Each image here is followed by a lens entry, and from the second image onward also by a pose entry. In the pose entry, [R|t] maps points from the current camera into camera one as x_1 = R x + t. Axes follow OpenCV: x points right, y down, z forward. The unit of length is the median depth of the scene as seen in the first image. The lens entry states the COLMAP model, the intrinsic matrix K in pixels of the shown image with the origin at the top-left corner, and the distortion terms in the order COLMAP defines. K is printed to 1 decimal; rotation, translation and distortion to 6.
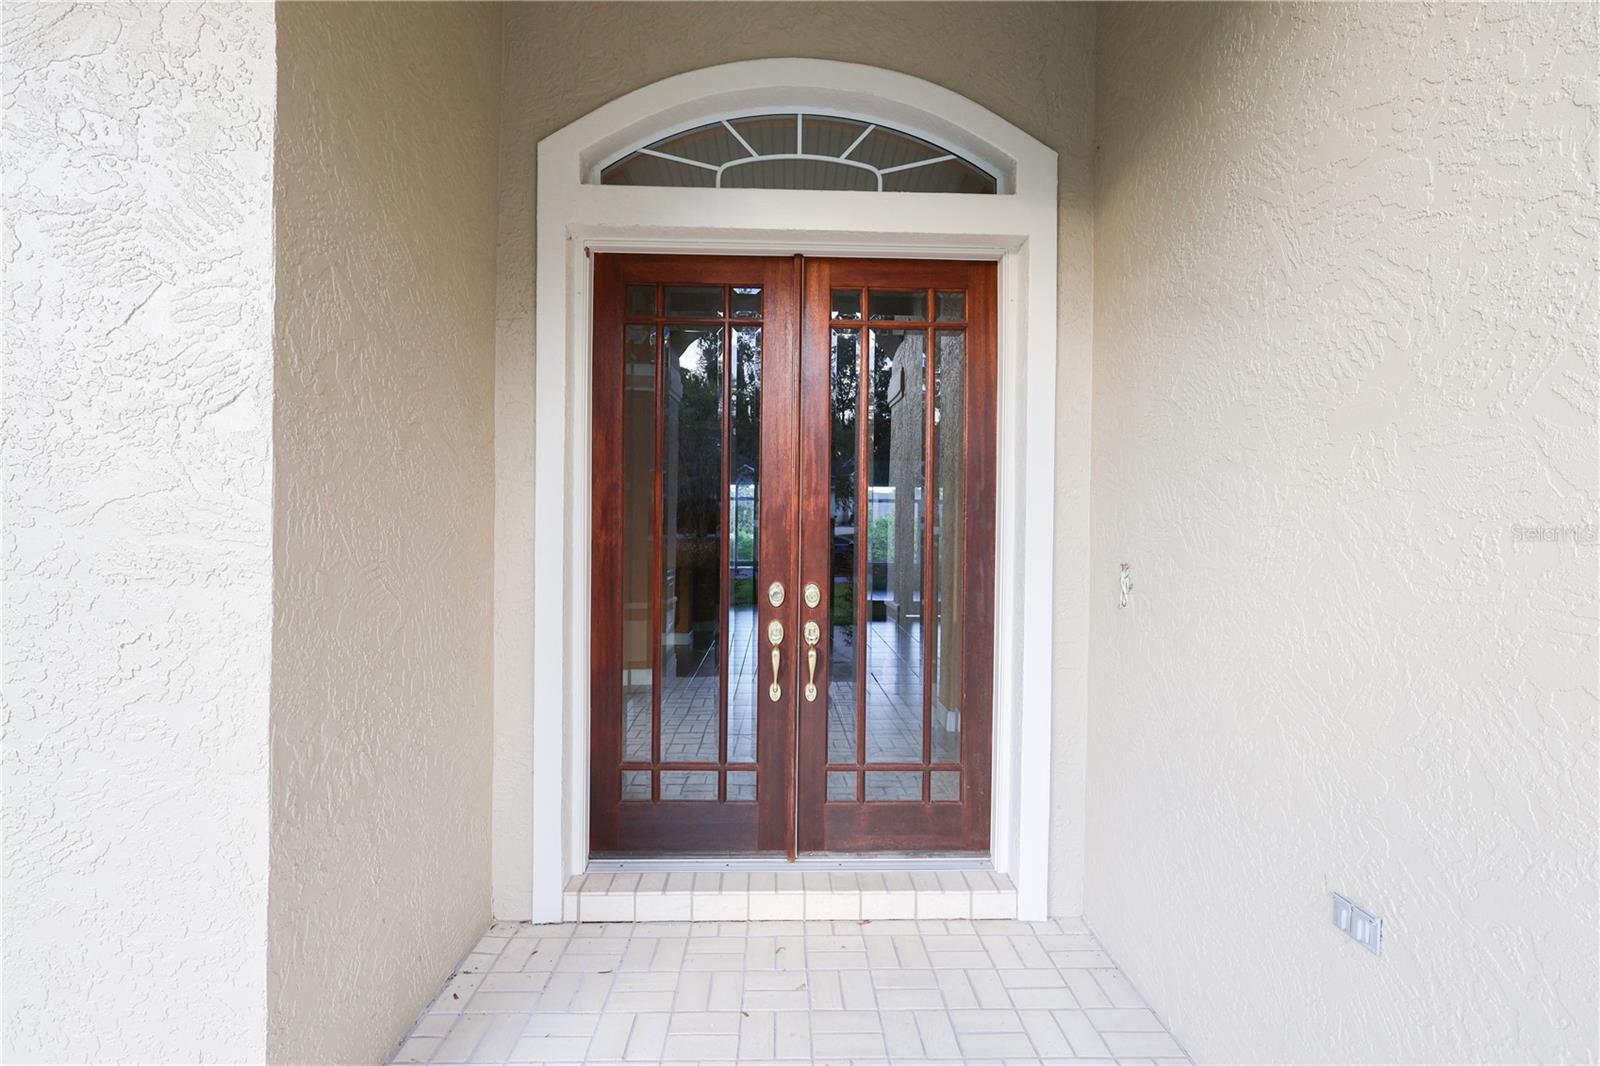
lens RADIAL K [[747.5, 0, 797.4], [0, 747.5, 535.9], [0, 0, 1]] dist [-0.001709, 0.000616]
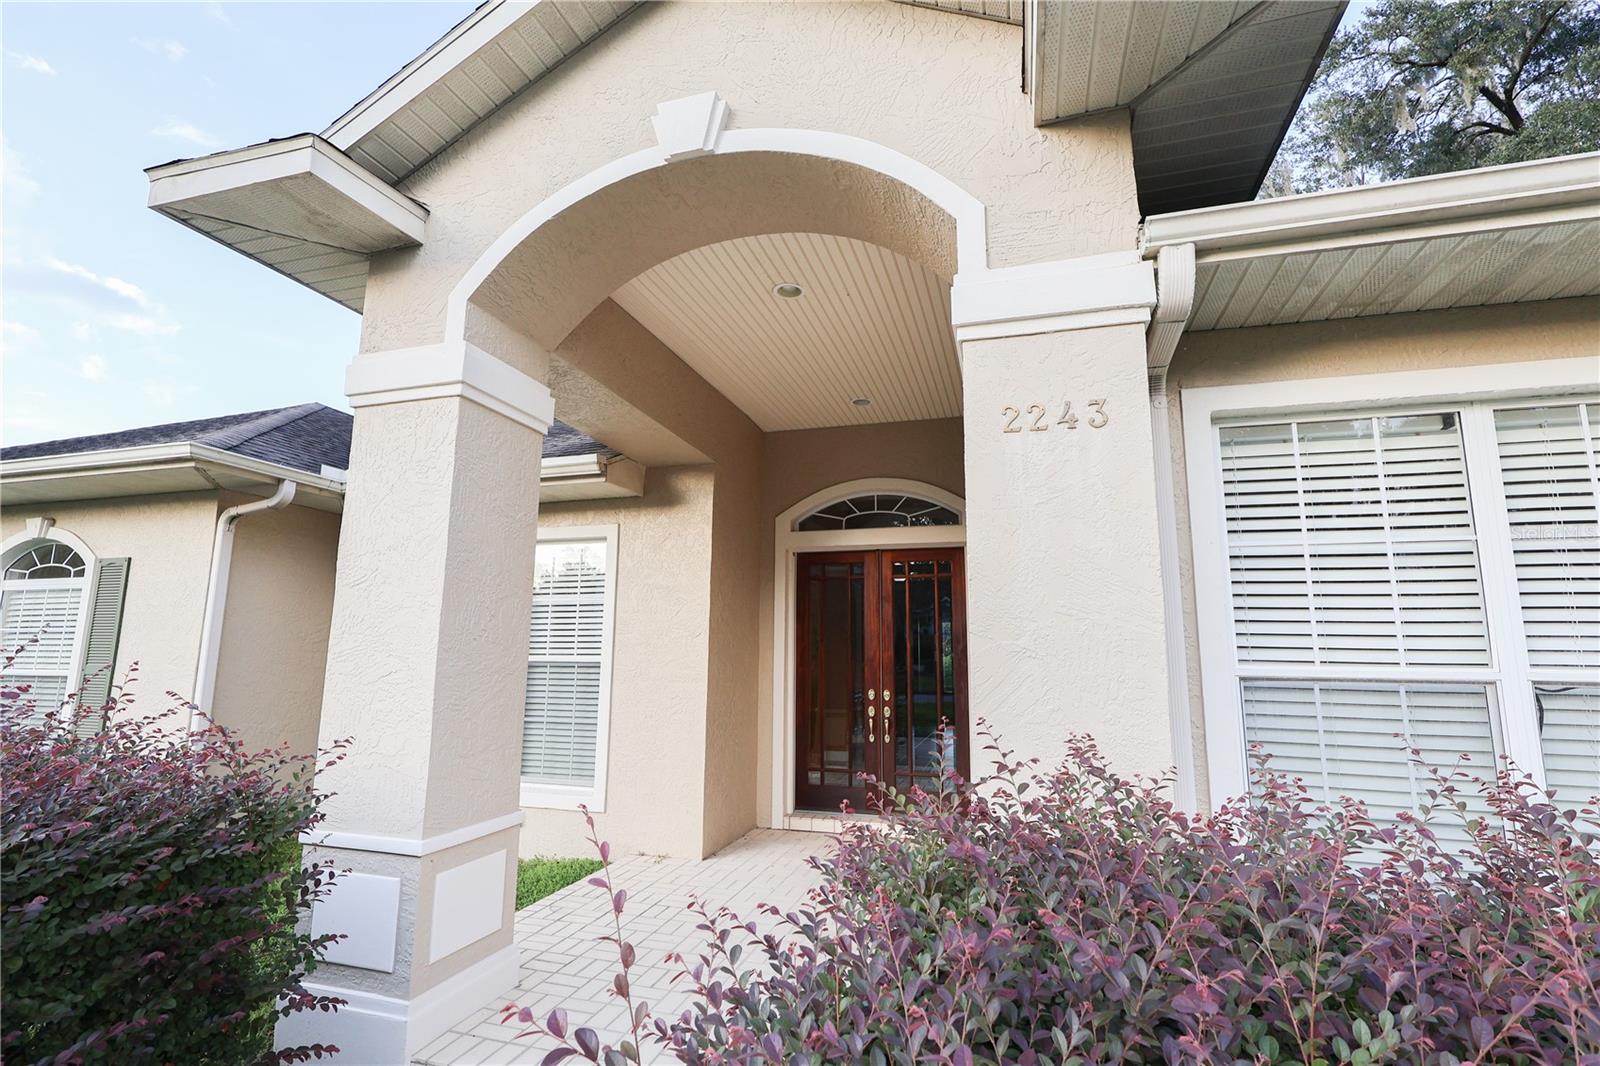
lens RADIAL K [[747.5, 0, 797.4], [0, 747.5, 535.9], [0, 0, 1]] dist [-0.001709, 0.000616]
pose [[0.954047, -0.048904, -0.295641, 0.465037], [-0.000148, 0.986517, -0.163661, -0.027904], [0.299659, 0.156184, 0.941175, -1.336597]]
